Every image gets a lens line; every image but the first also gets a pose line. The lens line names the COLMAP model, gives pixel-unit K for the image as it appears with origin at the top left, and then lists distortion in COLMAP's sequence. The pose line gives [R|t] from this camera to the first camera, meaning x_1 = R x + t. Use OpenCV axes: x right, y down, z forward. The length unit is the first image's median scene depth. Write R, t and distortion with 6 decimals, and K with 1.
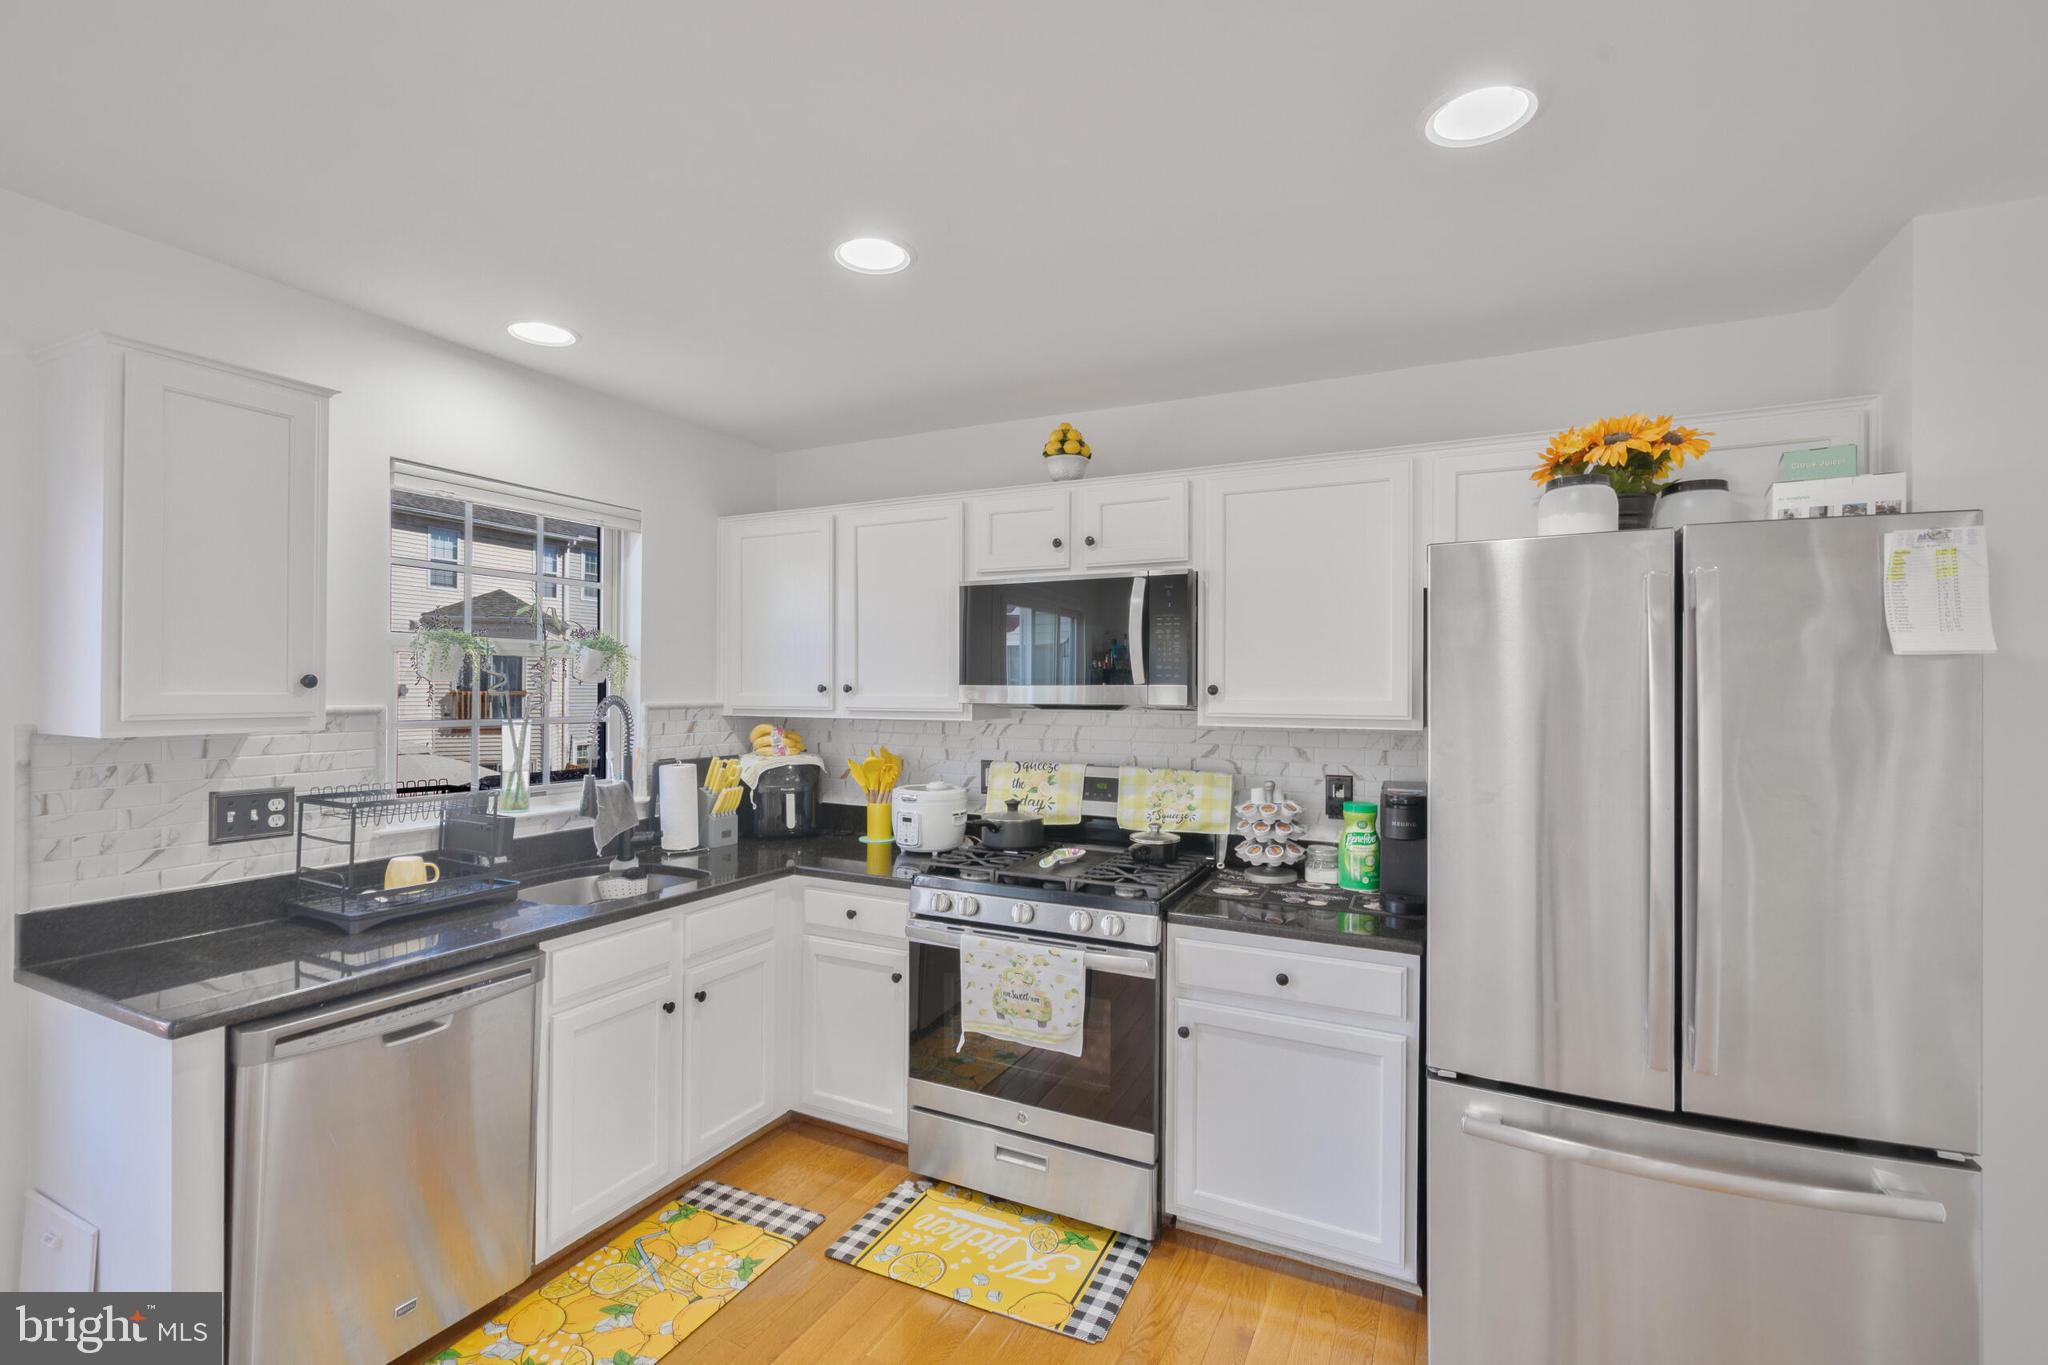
lens RADIAL K [[919.7, 0, 1011.4], [0, 919.7, 685.5], [0, 0, 1]] dist [-0.009006, 0.004057]
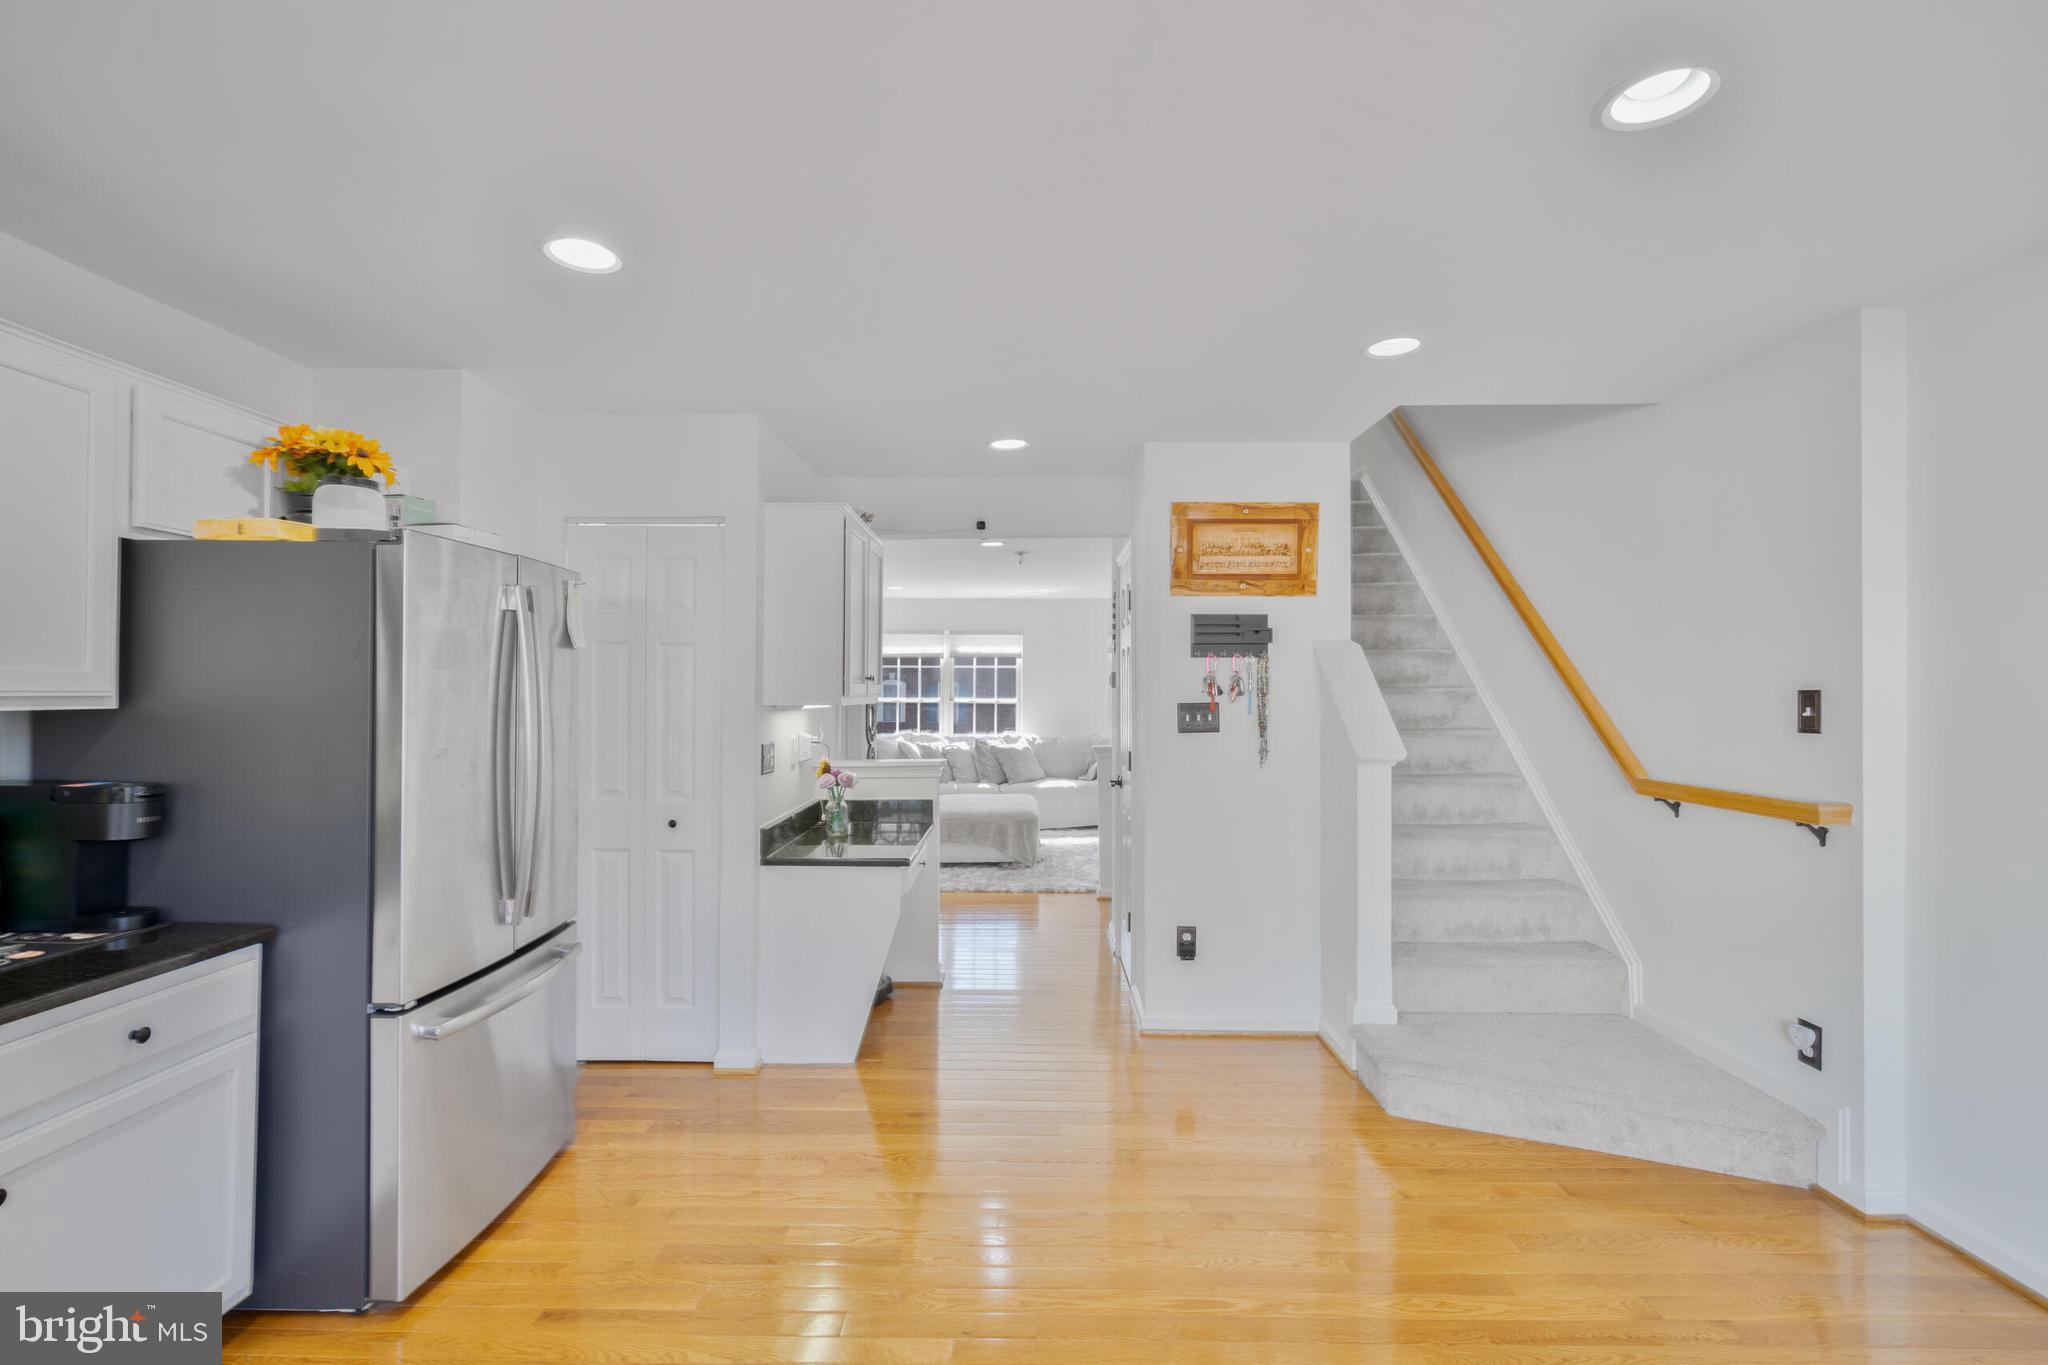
lens RADIAL K [[919.7, 0, 1011.4], [0, 919.7, 685.5], [0, 0, 1]] dist [-0.009006, 0.004057]
pose [[-0.435663, -0.003351, 0.900104, -0.611142], [-0.012286, 0.999922, -0.002224, 0.018497], [-0.900026, -0.012028, -0.435670, 0.594733]]
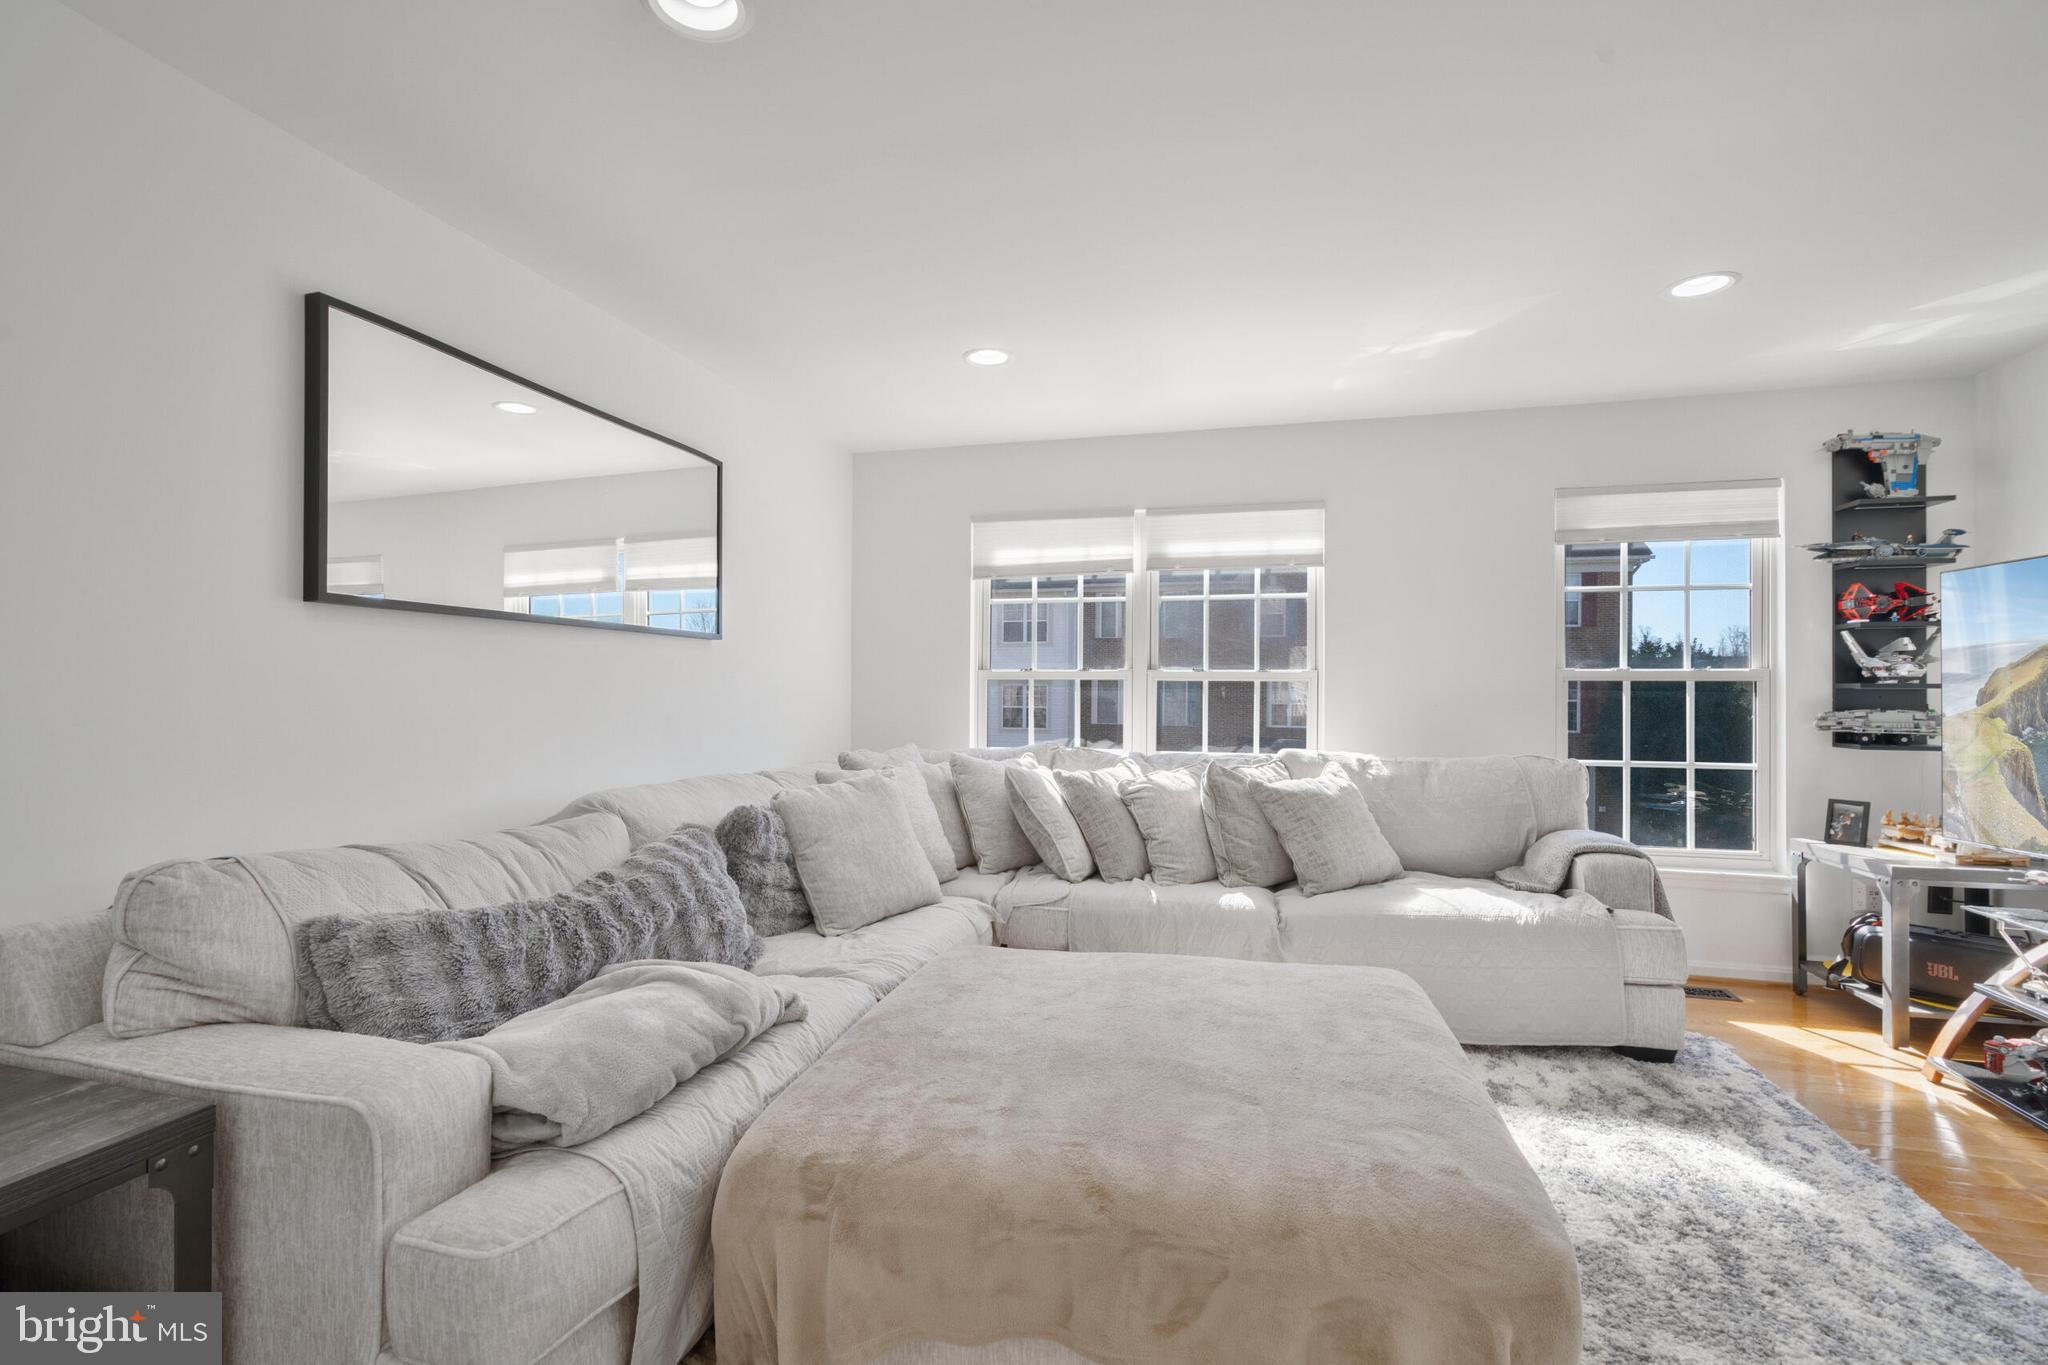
lens RADIAL K [[919.7, 0, 1011.4], [0, 919.7, 685.5], [0, 0, 1]] dist [-0.009006, 0.004057]
pose [[-0.201174, 0.007476, 0.979527, 1.452433], [-0.015374, 0.999824, -0.010788, 0.123228], [-0.979435, -0.017230, -0.201023, -0.304458]]
